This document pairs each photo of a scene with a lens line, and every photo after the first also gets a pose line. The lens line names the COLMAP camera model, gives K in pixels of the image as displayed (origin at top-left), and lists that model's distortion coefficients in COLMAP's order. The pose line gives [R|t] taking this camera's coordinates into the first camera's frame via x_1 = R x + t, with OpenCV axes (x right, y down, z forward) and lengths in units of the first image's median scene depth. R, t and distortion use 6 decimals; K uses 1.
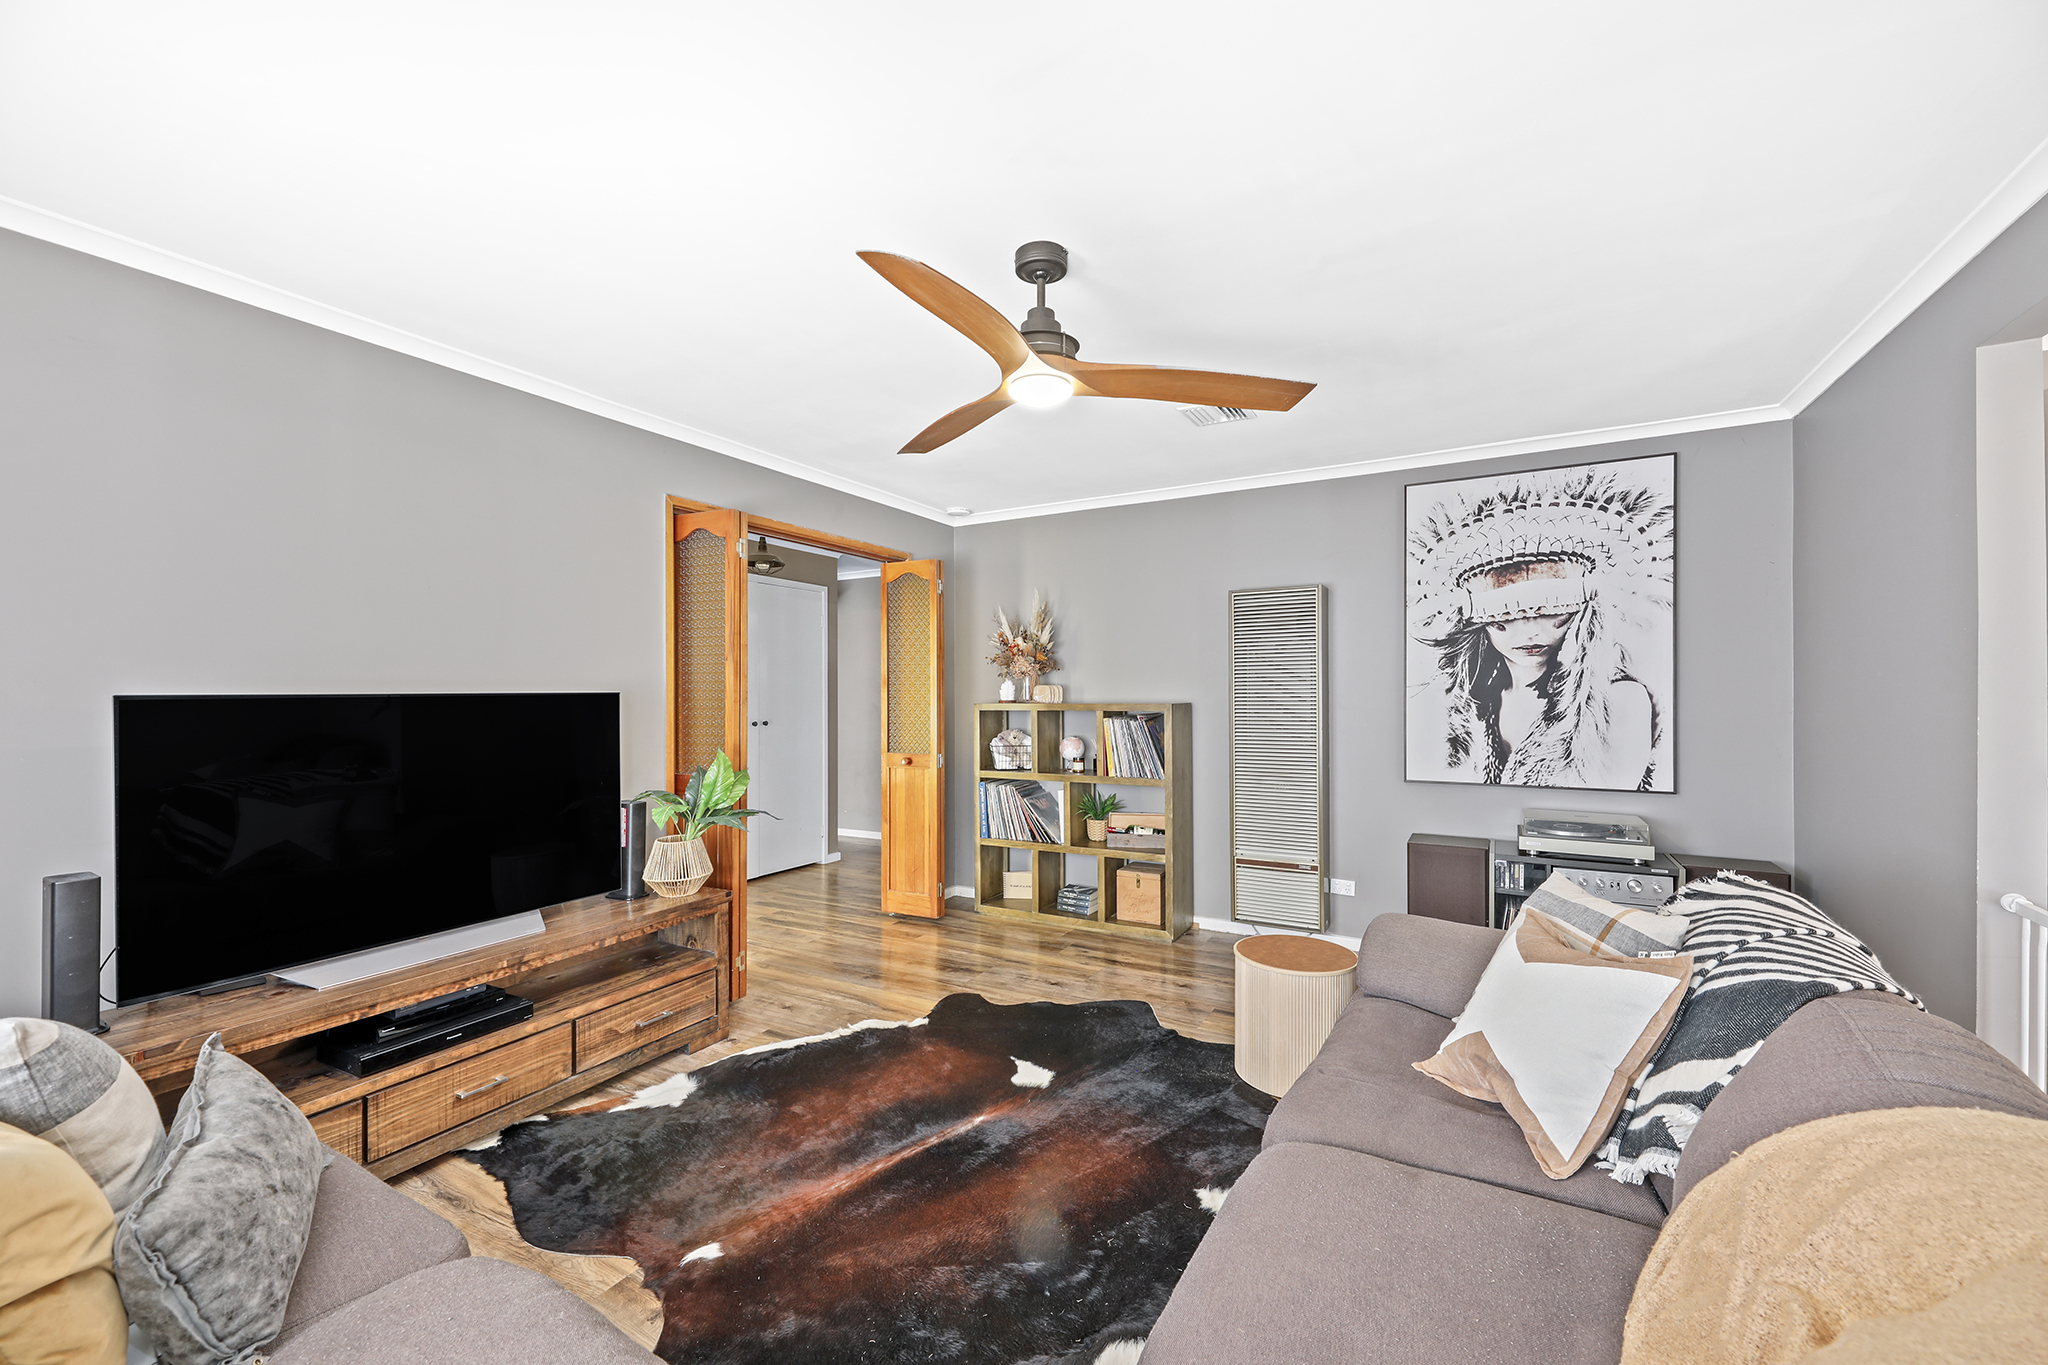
lens RADIAL K [[818.4, 0, 1022.1], [0, 818.4, 687.4], [0, 0, 1]] dist [-0.001293, -0.000227]
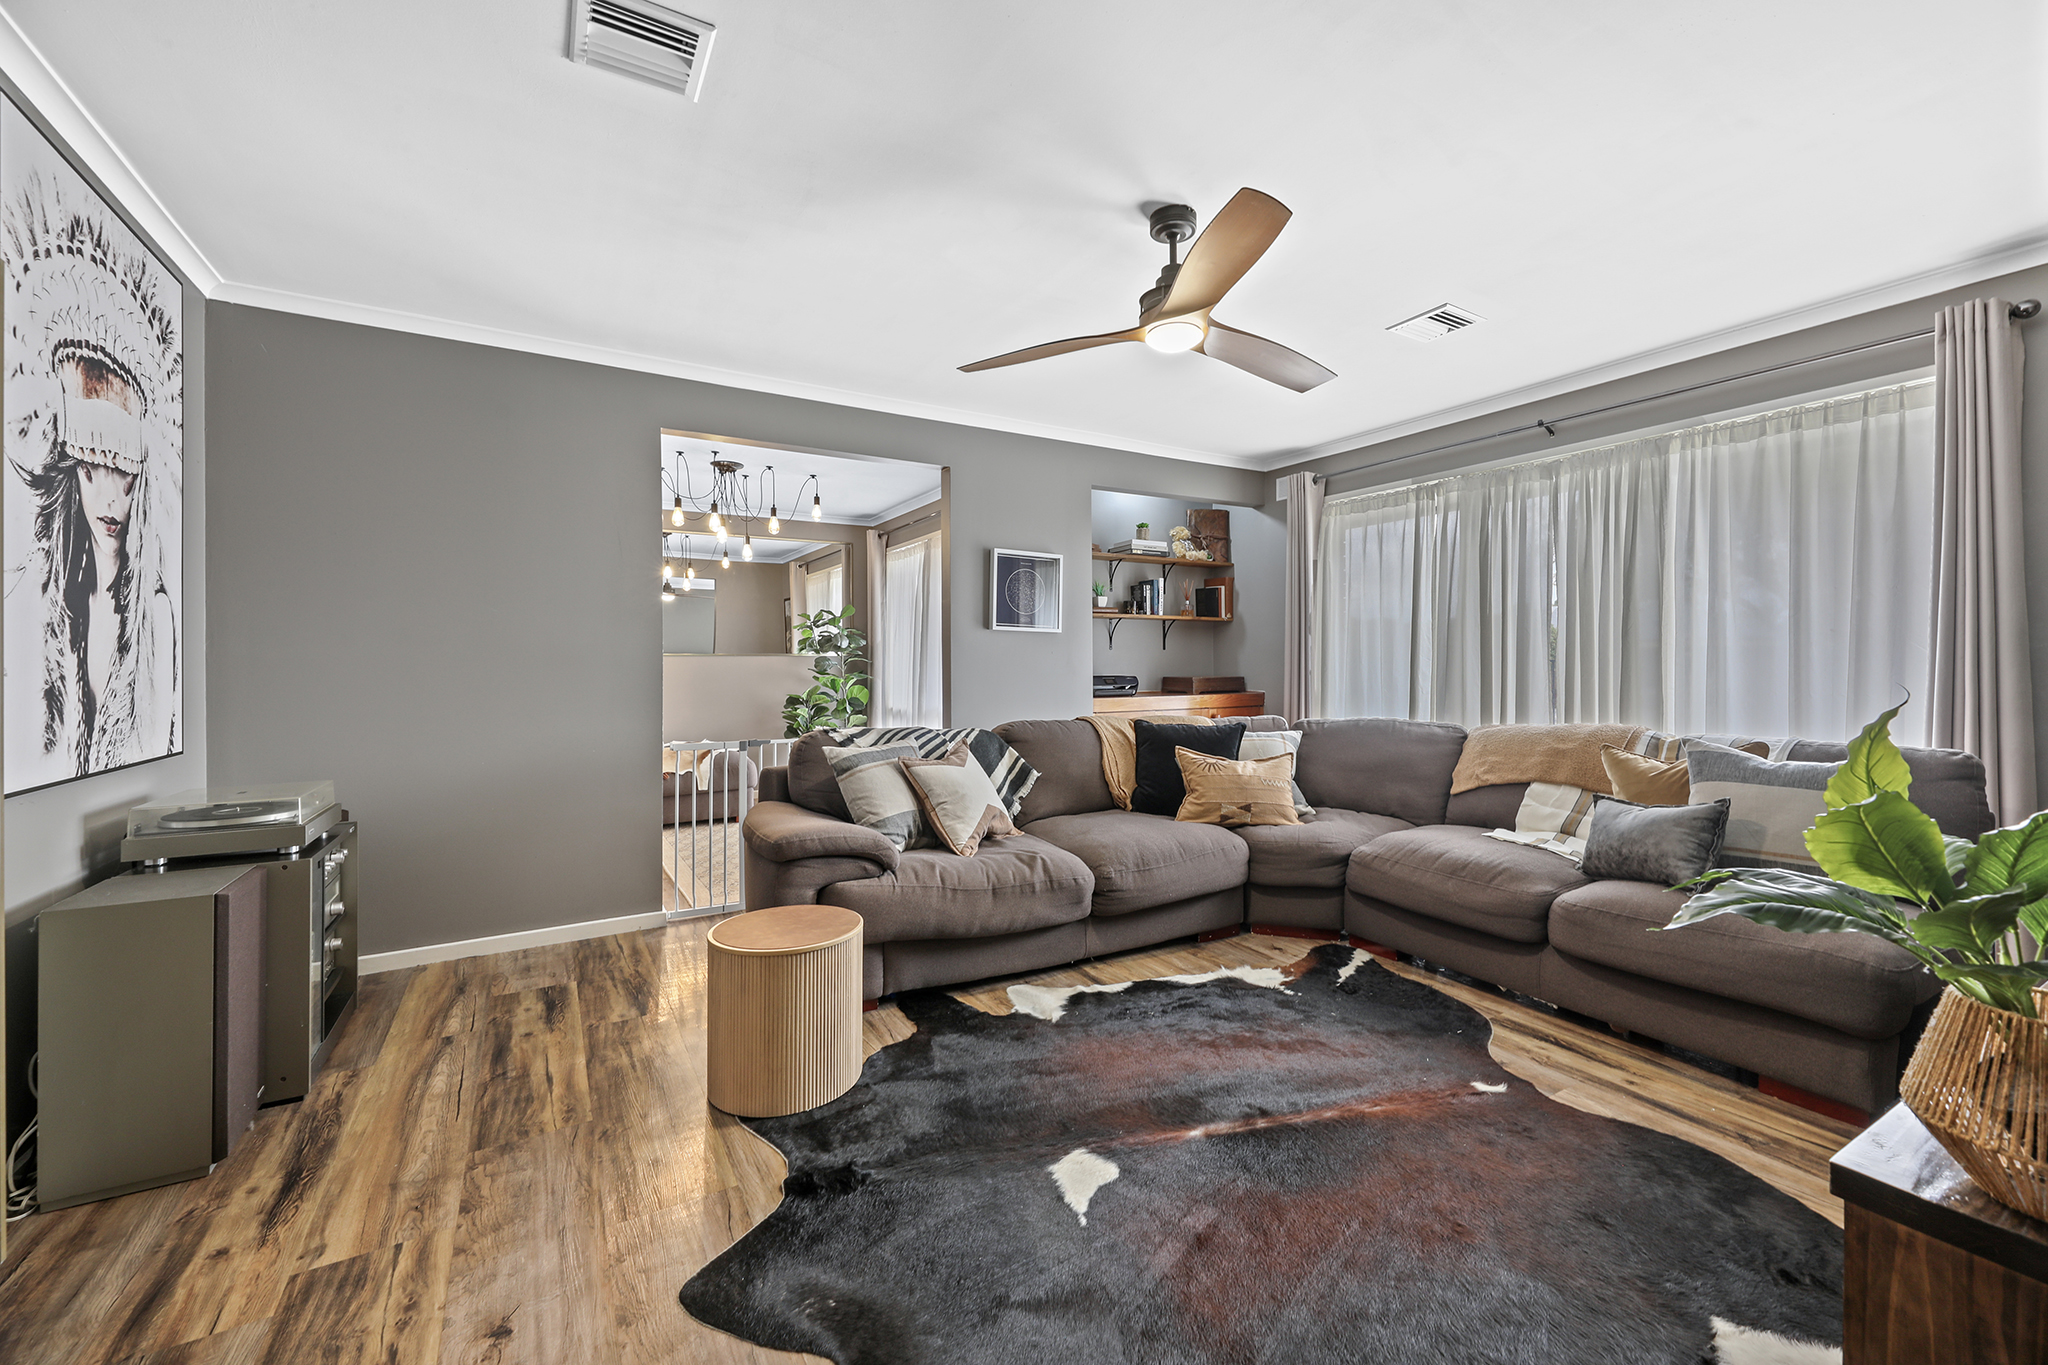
lens RADIAL K [[818.4, 0, 1023.0], [0, 818.4, 672.6], [0, 0, 1]] dist [-0.001293, -0.000227]
pose [[-0.868540, -0.002167, 0.495614, -0.193709], [-0.001114, 0.999996, 0.002420, 0.051093], [-0.495617, 0.001550, -0.868540, 1.145324]]
